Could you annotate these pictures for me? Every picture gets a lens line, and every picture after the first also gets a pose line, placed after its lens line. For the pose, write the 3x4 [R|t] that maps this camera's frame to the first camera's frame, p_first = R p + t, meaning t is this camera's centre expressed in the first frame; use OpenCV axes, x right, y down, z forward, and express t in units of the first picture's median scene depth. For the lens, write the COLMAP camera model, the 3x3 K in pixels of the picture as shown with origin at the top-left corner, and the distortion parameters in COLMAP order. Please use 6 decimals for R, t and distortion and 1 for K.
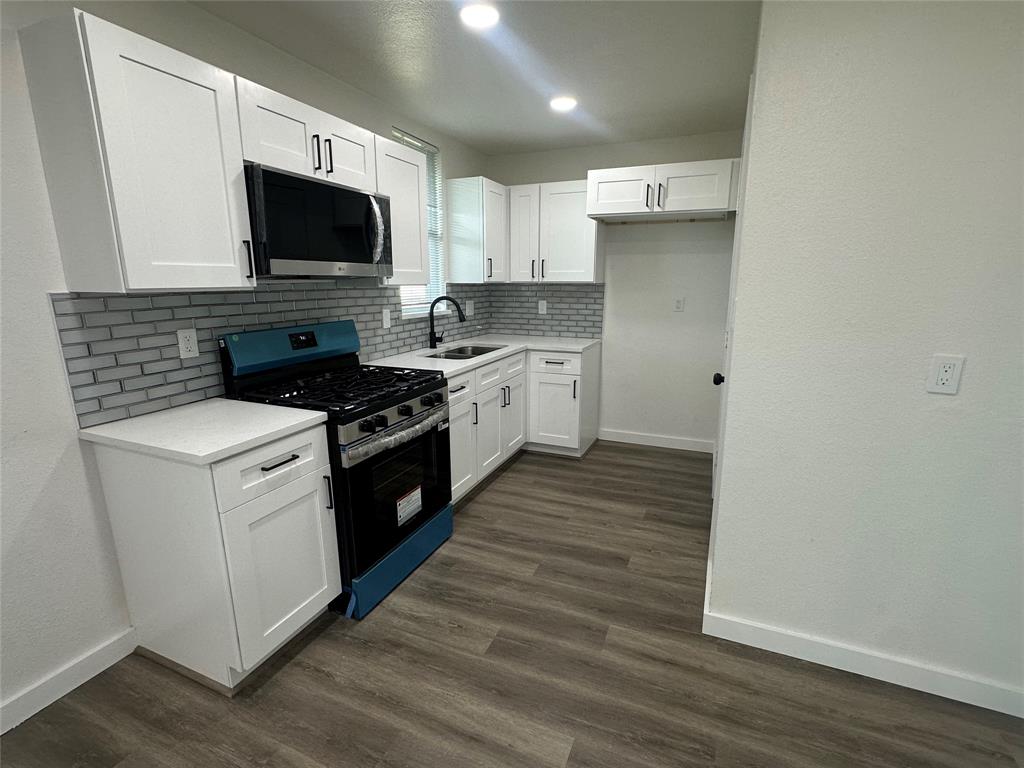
lens RADIAL K [[482.0, 0, 512.0], [0, 482.0, 384.0], [0, 0, 1]] dist [-0.001792, -0.000741]
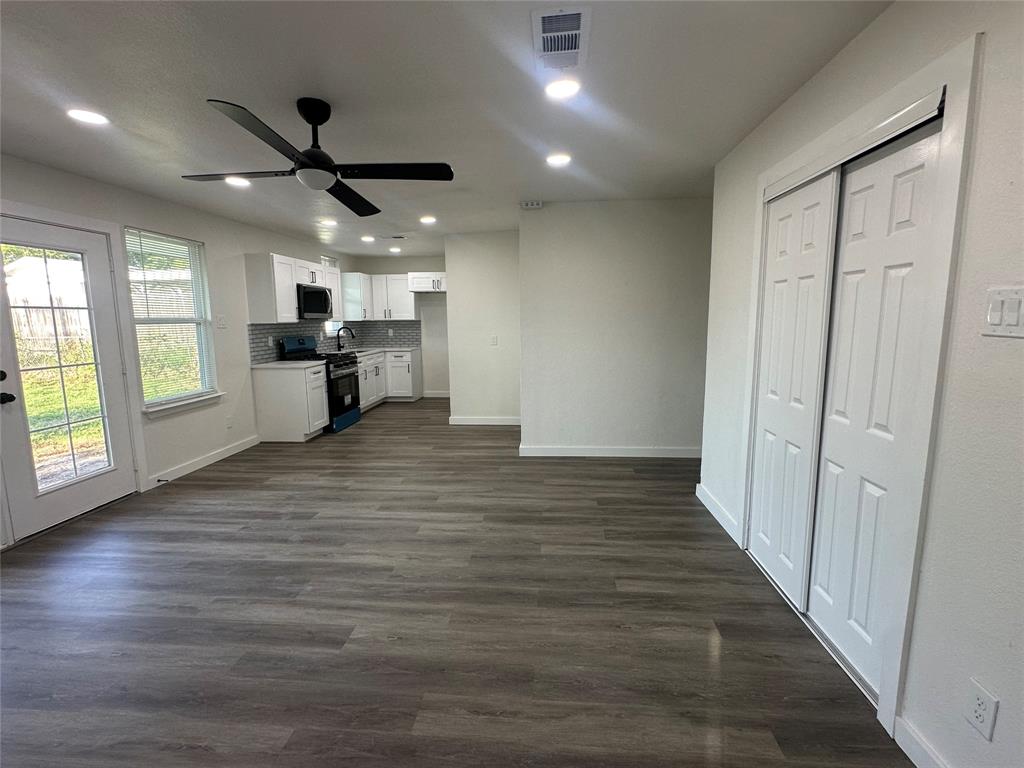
lens RADIAL K [[482.0, 0, 512.0], [0, 482.0, 384.0], [0, 0, 1]] dist [-0.001792, -0.000741]
pose [[0.948050, -0.052419, 0.313773, -0.129645], [0.076952, 0.994827, -0.066311, 0.298269], [-0.308674, 0.087011, 0.947180, -1.366859]]
